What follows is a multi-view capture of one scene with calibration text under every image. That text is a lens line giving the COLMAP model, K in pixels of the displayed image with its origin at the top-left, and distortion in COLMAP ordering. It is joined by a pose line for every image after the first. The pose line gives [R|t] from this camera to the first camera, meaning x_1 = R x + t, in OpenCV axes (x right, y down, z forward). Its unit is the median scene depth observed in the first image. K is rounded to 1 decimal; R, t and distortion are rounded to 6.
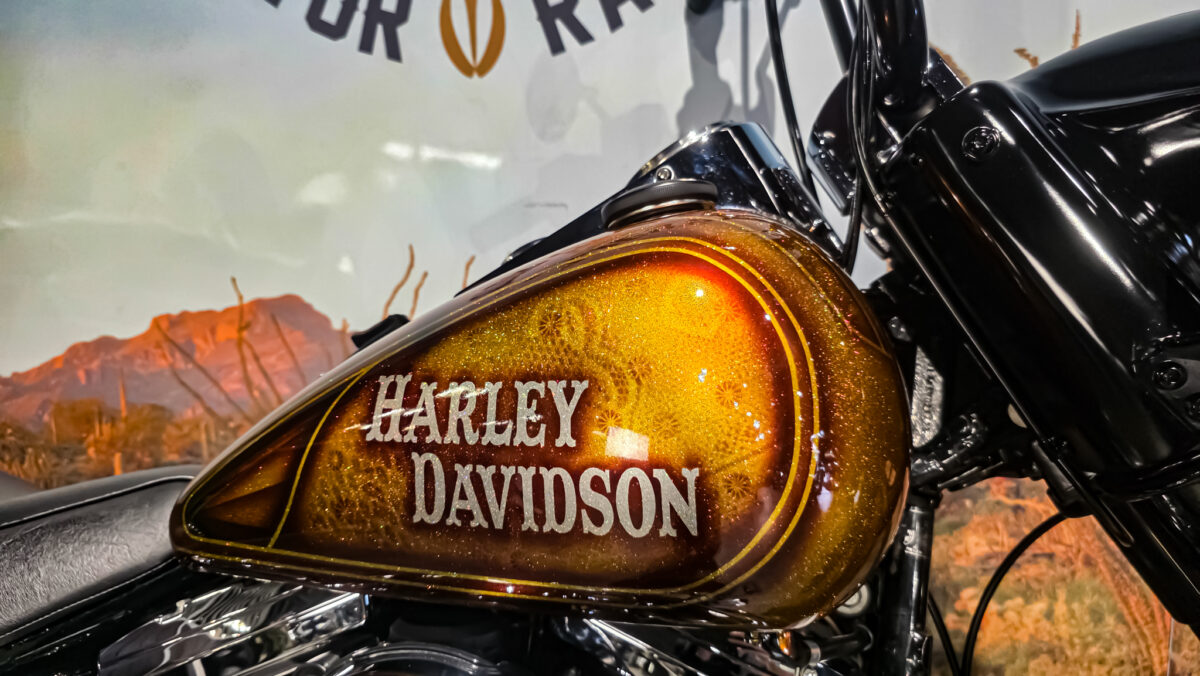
lens RADIAL K [[825.6, 0, 593.4], [0, 825.6, 336.2], [0, 0, 1]] dist [0.041470, -0.052918]
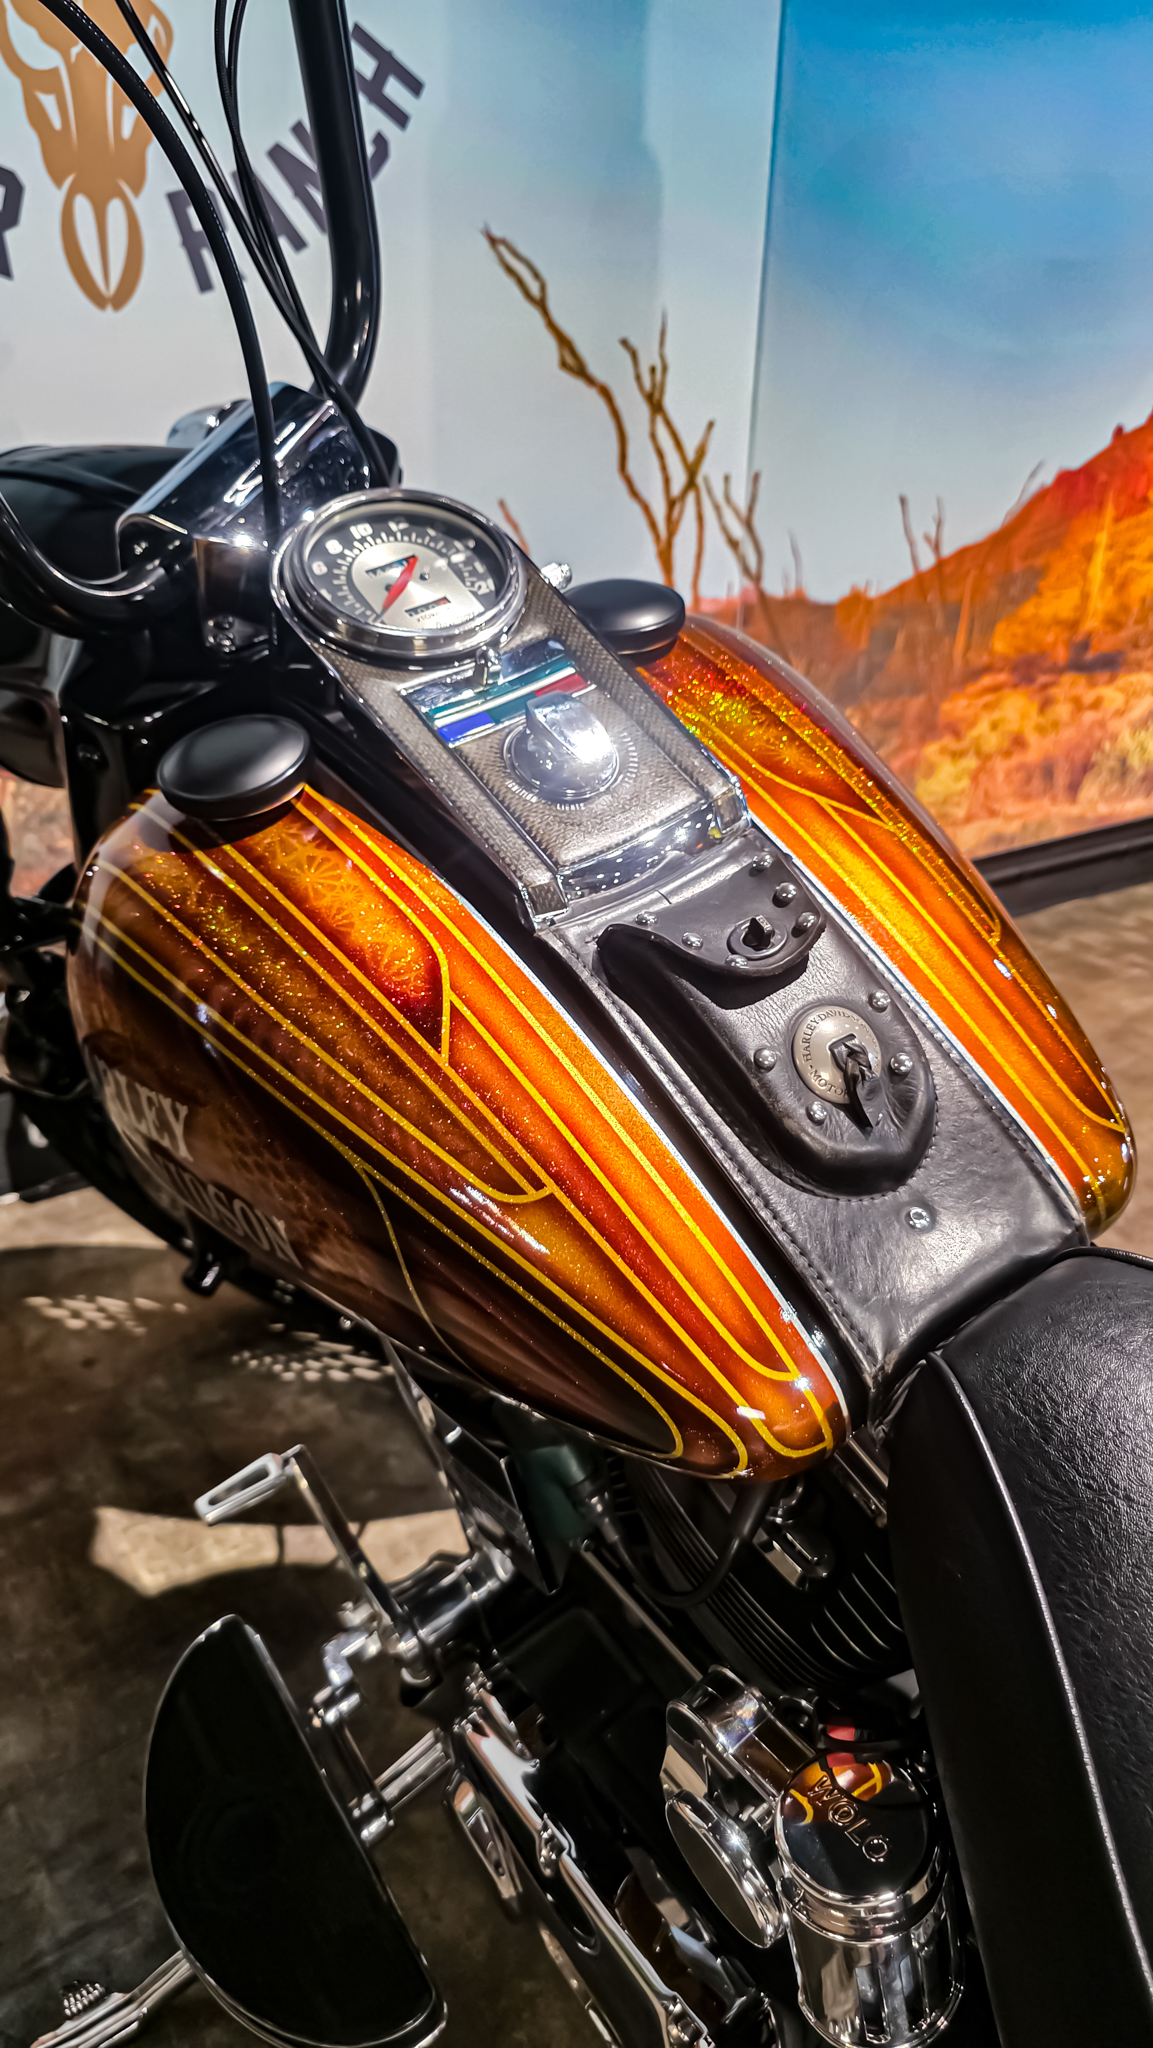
lens RADIAL K [[1409.1, 0, 591.3], [0, 1409.1, 1021.0], [0, 0, 1]] dist [0.041470, -0.052918]
pose [[0.766948, -0.202758, 0.608835, -0.758342], [0.054024, 0.965804, 0.253583, 0.034669], [-0.639431, -0.161593, 0.751675, -0.461709]]
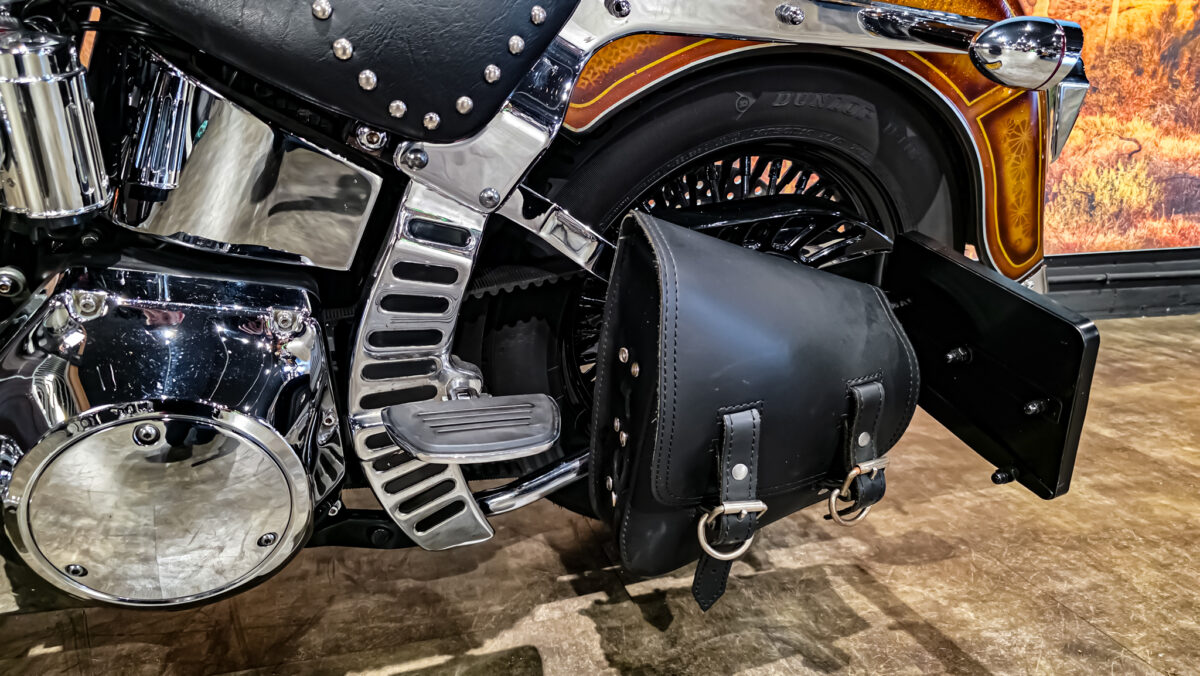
lens RADIAL K [[825.6, 0, 610.2], [0, 825.6, 345.9], [0, 0, 1]] dist [0.041470, -0.052918]
pose [[0.938567, -0.049910, 0.341469, 0.158826], [0.022733, 0.996279, 0.083134, 0.433877], [-0.344347, -0.070264, 0.936209, -0.334468]]
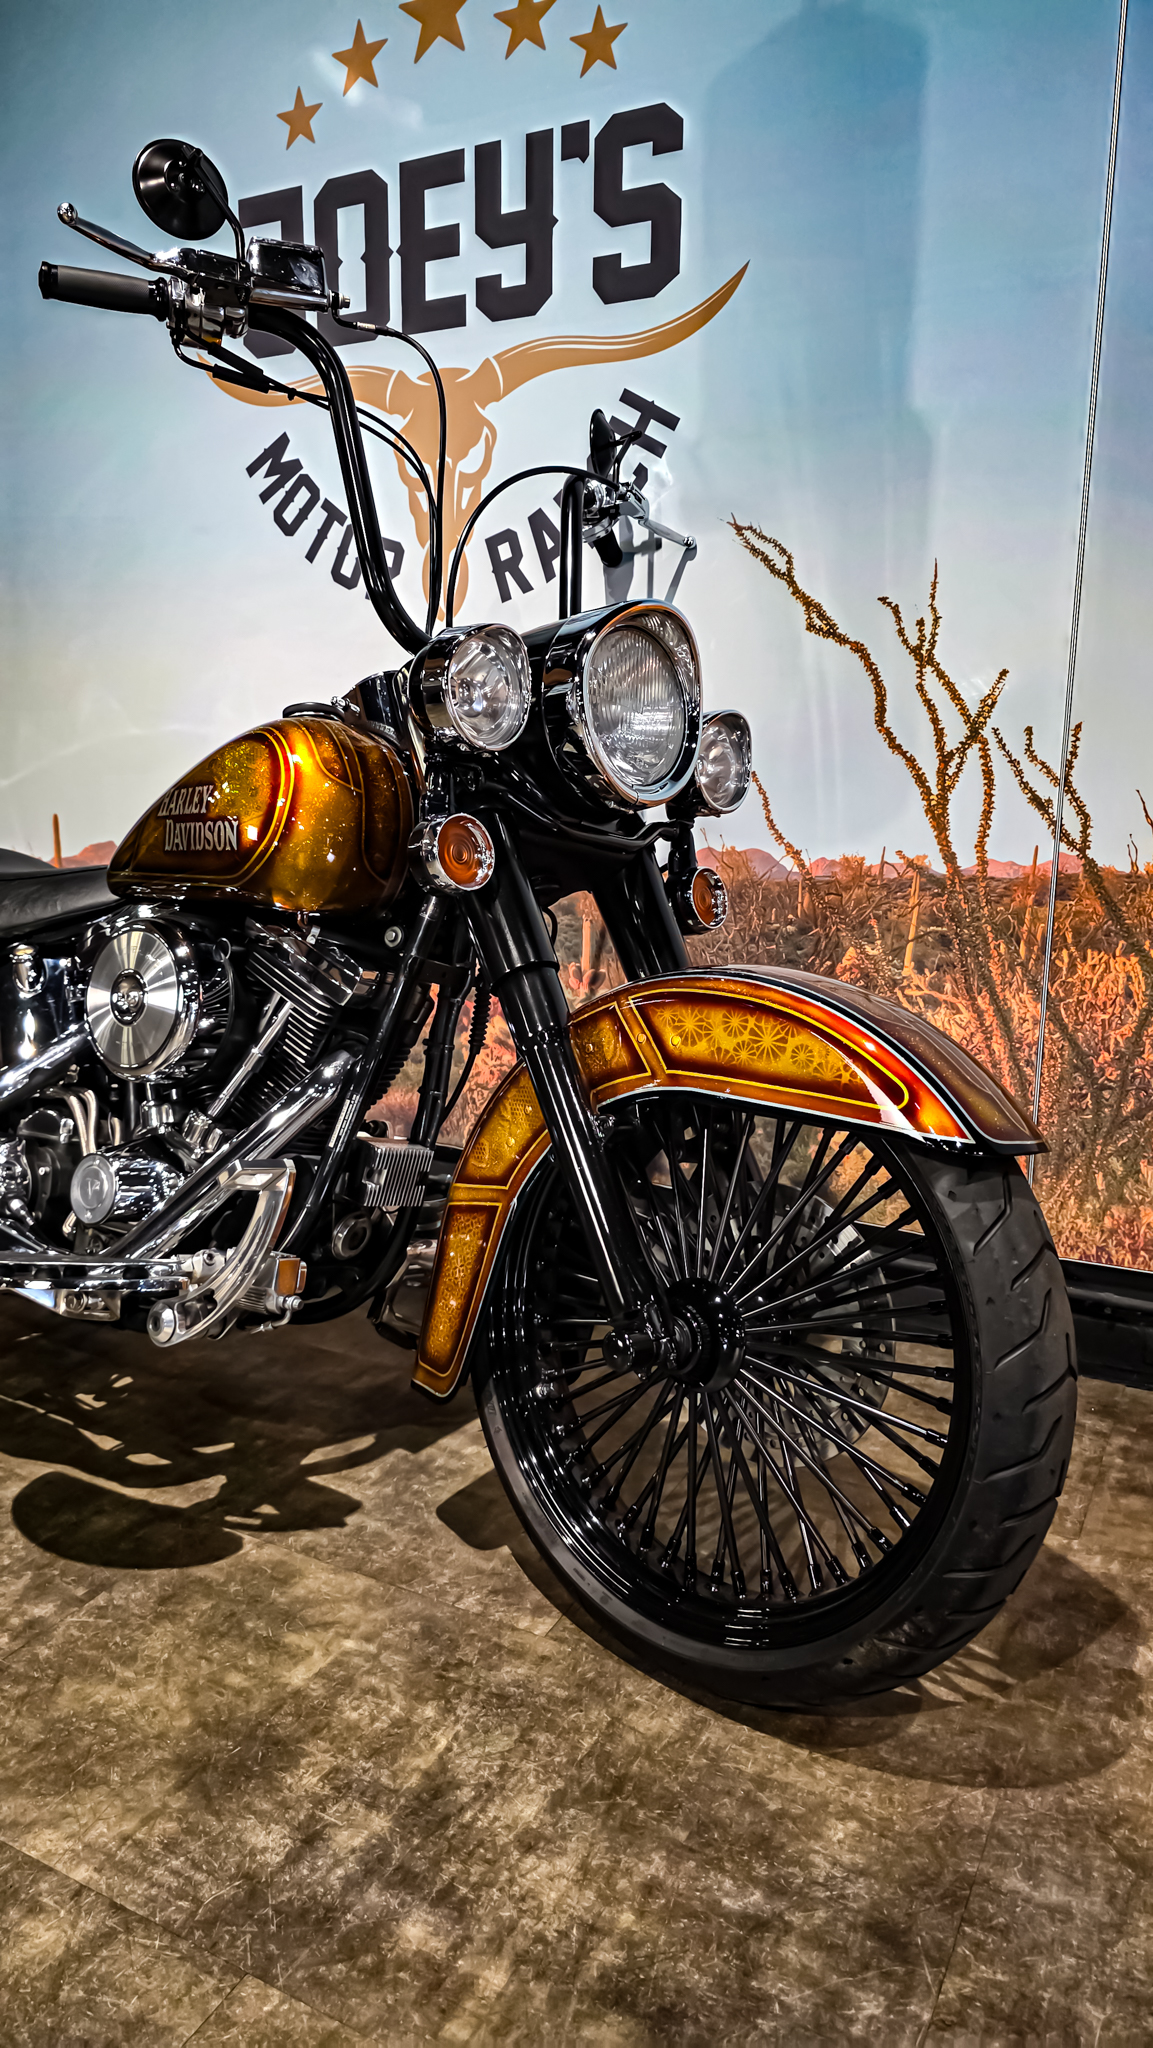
lens RADIAL K [[1409.1, 0, 548.2], [0, 1409.1, 1032.8], [0, 0, 1]] dist [0.041470, -0.052918]
pose [[0.904180, 0.122643, -0.409165, 0.875861], [-0.111282, 0.992450, 0.051564, 0.149152], [0.412400, -0.001091, 0.911002, -0.770958]]
